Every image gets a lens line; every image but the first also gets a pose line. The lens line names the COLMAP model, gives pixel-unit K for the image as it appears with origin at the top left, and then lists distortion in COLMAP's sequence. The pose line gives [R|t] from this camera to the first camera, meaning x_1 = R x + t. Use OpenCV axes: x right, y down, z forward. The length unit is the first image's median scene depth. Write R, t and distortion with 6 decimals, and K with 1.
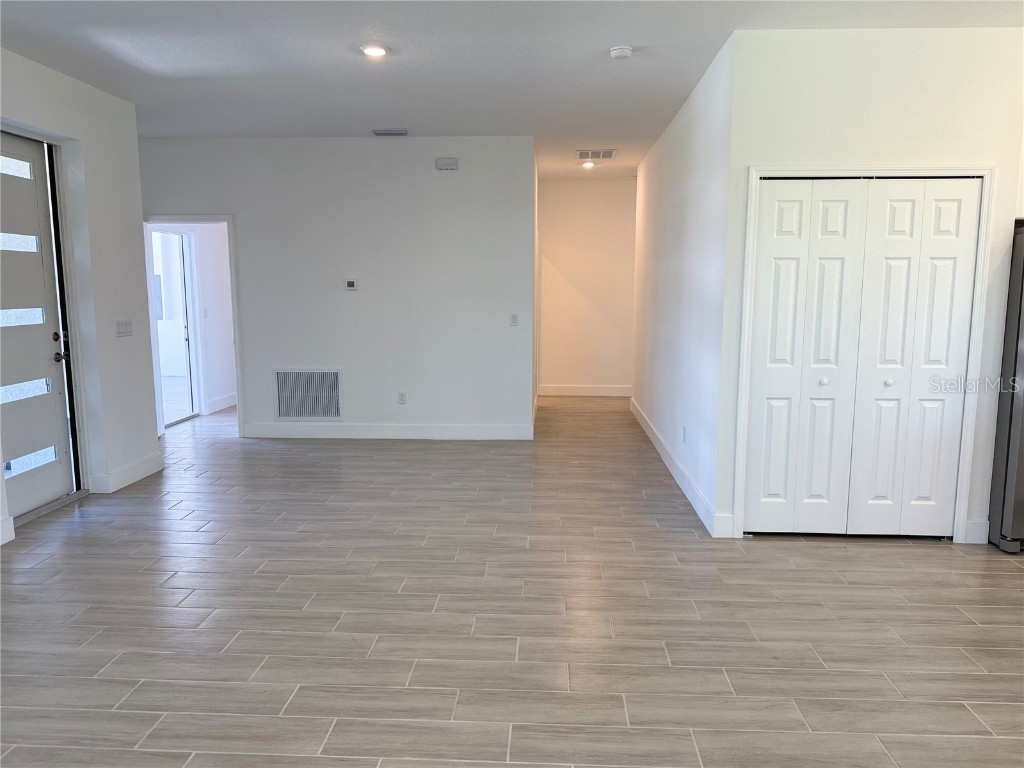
lens RADIAL K [[717.8, 0, 515.6], [0, 717.8, 387.7], [0, 0, 1]] dist [0.051188, -0.071603]
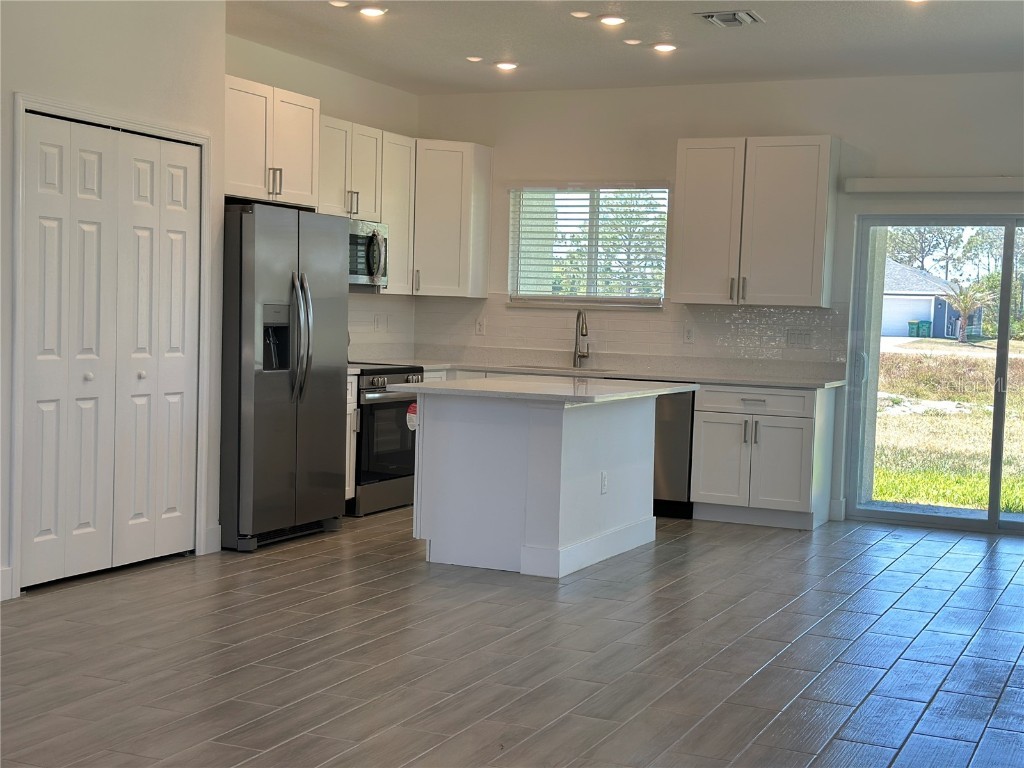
lens RADIAL K [[1434.3, 0, 514.6], [0, 1434.3, 396.3], [0, 0, 1]] dist [0.056574, 0.000000]
pose [[0.363817, -0.045155, 0.930375, -0.884817], [0.094610, 0.995450, 0.011317, 0.039894], [-0.926653, 0.083905, 0.366434, -0.009037]]
